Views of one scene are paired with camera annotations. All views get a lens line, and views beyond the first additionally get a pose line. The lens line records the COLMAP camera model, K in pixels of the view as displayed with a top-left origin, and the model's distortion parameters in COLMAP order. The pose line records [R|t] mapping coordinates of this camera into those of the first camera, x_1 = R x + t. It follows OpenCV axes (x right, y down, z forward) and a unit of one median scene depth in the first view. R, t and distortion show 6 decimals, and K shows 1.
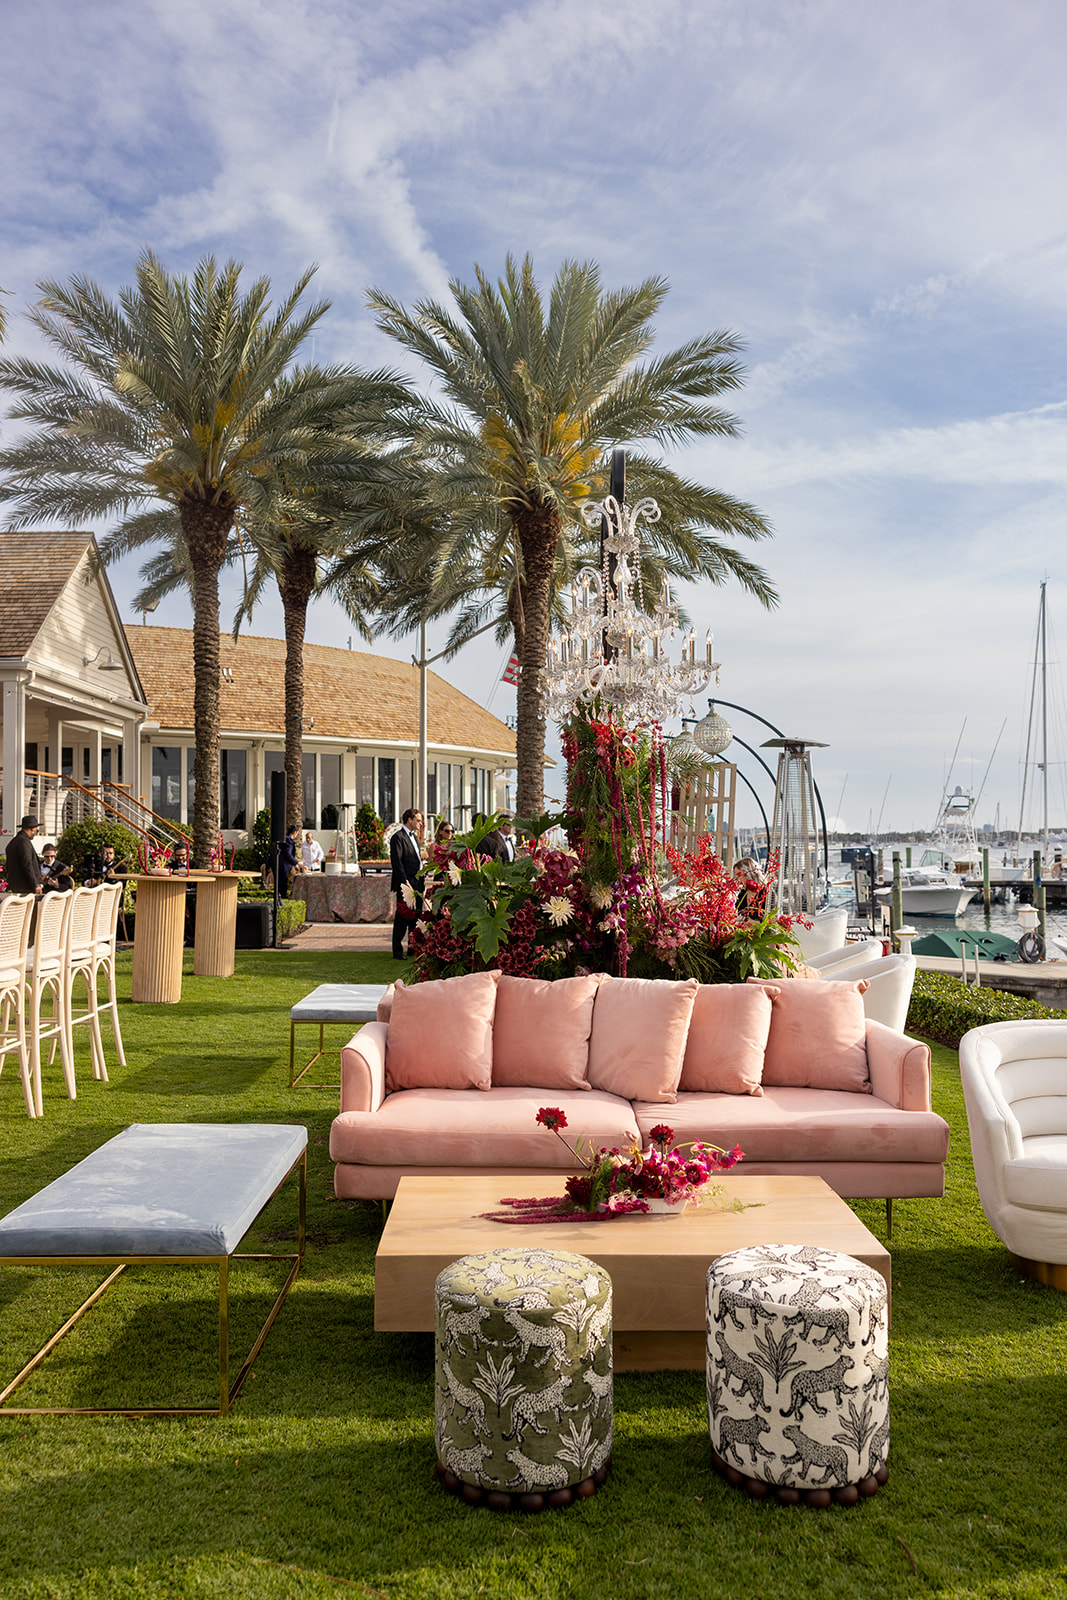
lens RADIAL K [[1255.5, 0, 533.5], [0, 1255.5, 800.0], [0, 0, 1]] dist [0.000941, 0.000149]
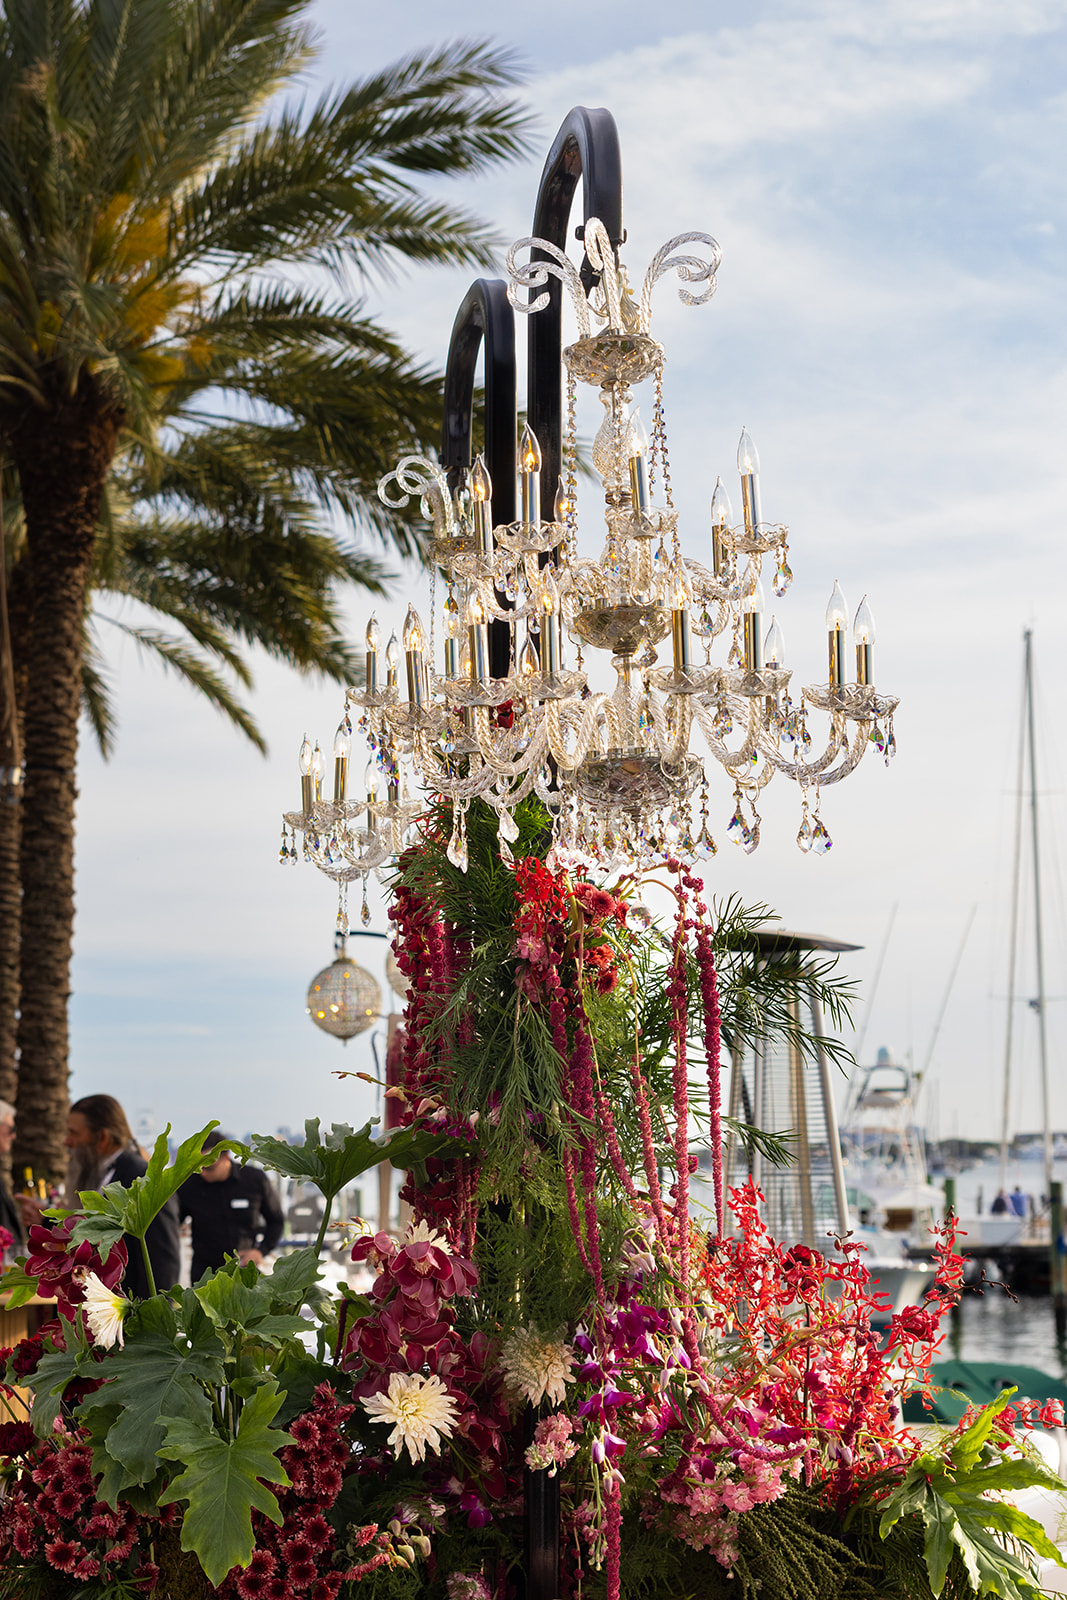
lens RADIAL K [[2764.8, 0, 533.5], [0, 2764.8, 800.0], [0, 0, 1]] dist [-0.024488, 0.051276]
pose [[0.980645, 0.012742, 0.195380, -0.094697], [0.007033, 0.994943, -0.100190, -0.002708], [-0.195669, 0.099625, 0.975597, 0.239818]]
